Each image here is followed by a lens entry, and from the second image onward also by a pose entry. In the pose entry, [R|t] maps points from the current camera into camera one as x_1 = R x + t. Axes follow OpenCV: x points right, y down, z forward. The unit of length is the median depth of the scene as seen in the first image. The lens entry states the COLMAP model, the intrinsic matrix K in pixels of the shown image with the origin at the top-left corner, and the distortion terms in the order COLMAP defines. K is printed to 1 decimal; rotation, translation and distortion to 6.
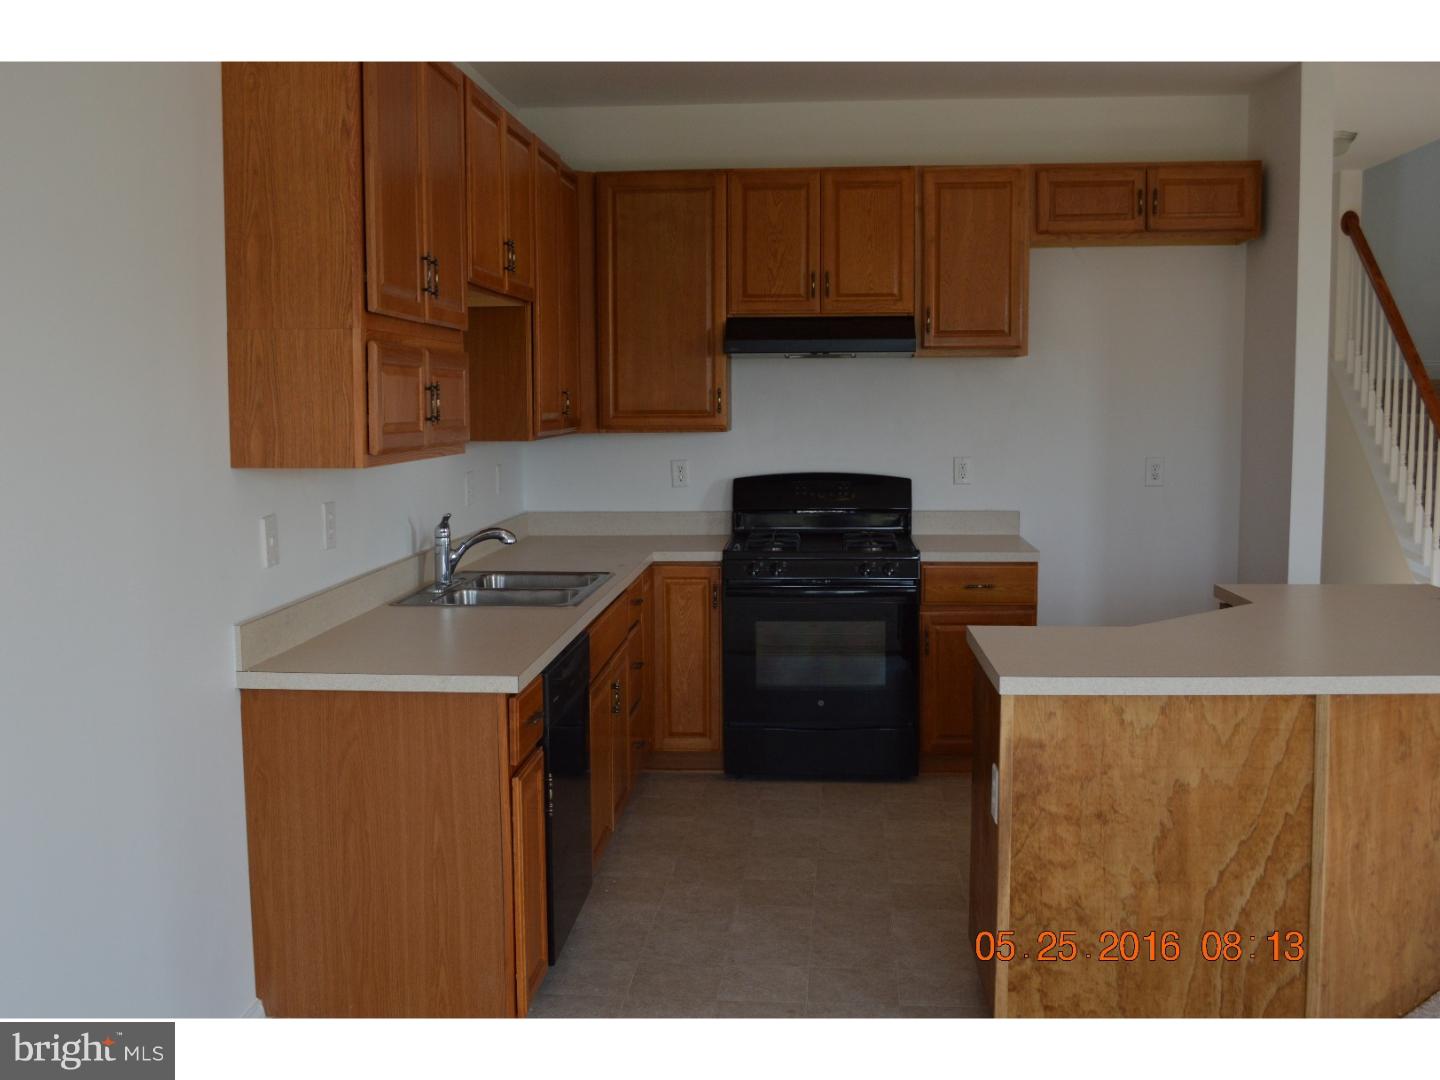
lens RADIAL K [[1432.5, 0, 720.3], [0, 1432.5, 539.0], [0, 0, 1]] dist [-0.062292, 0.000000]
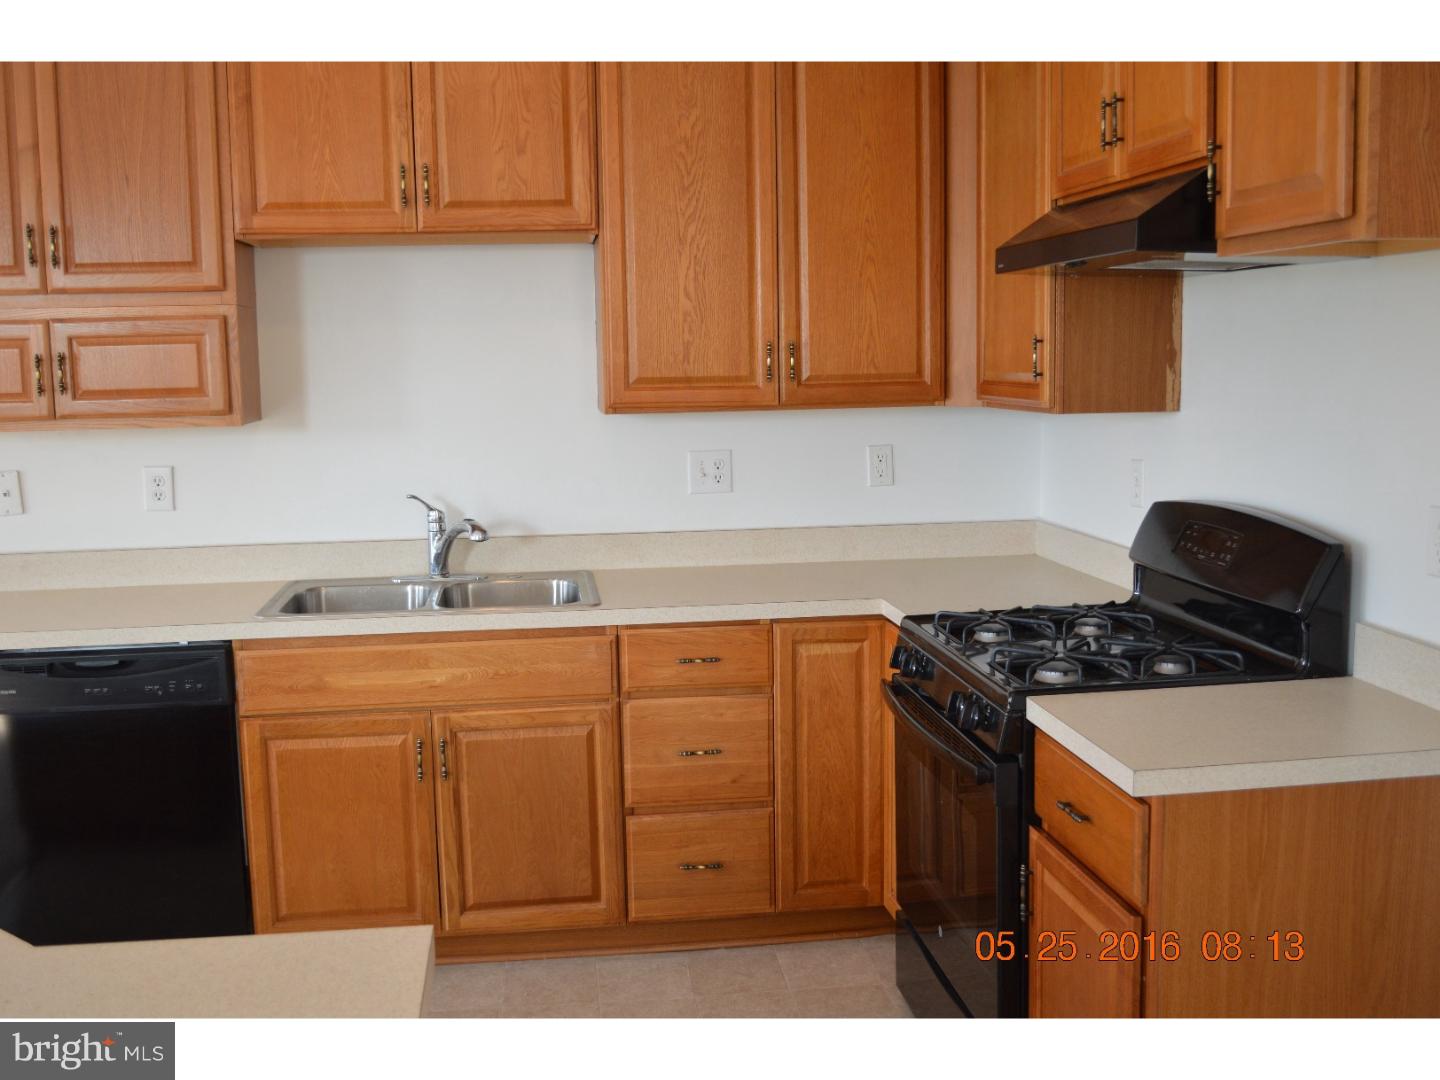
lens RADIAL K [[1432.5, 0, 721.1], [0, 1432.5, 538.9], [0, 0, 1]] dist [-0.062292, 0.000000]
pose [[0.201640, 0.134155, -0.970229, 0.968426], [-0.079906, 0.989527, 0.120217, -0.154605], [0.976195, 0.053287, 0.210248, 1.412136]]
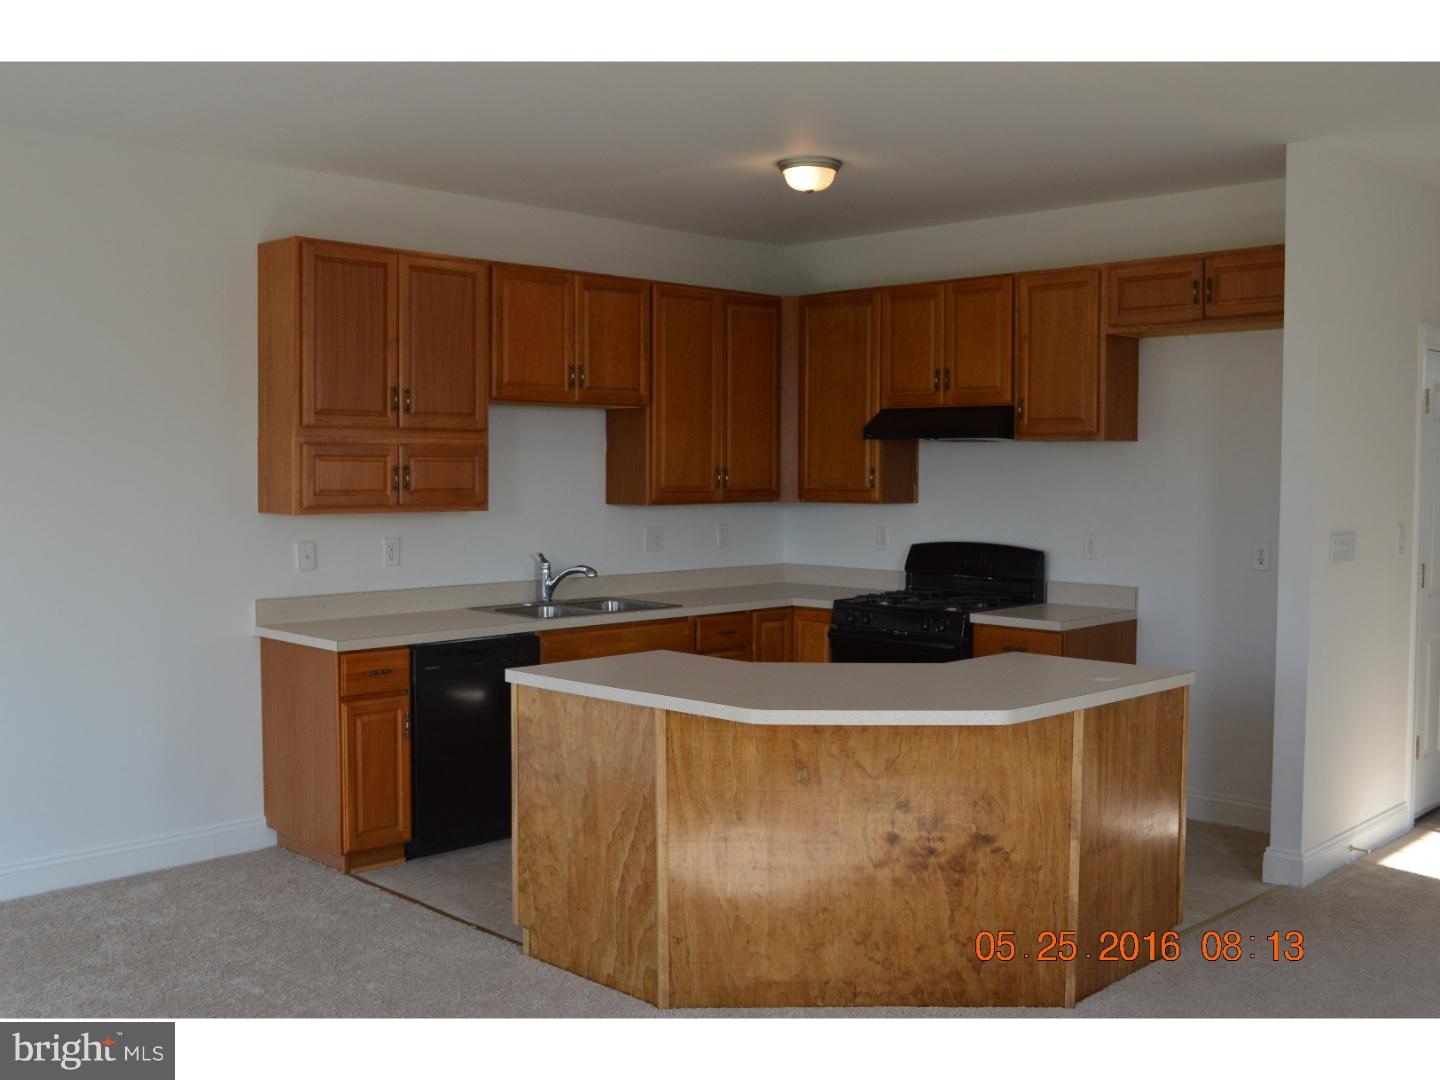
lens RADIAL K [[1432.5, 0, 706.7], [0, 1432.5, 537.4], [0, 0, 1]] dist [-0.062292, 0.000000]
pose [[0.756652, 0.043296, -0.652383, 1.256135], [-0.073023, 0.997158, -0.018516, -0.026612], [0.649728, 0.061649, 0.757663, 0.003454]]
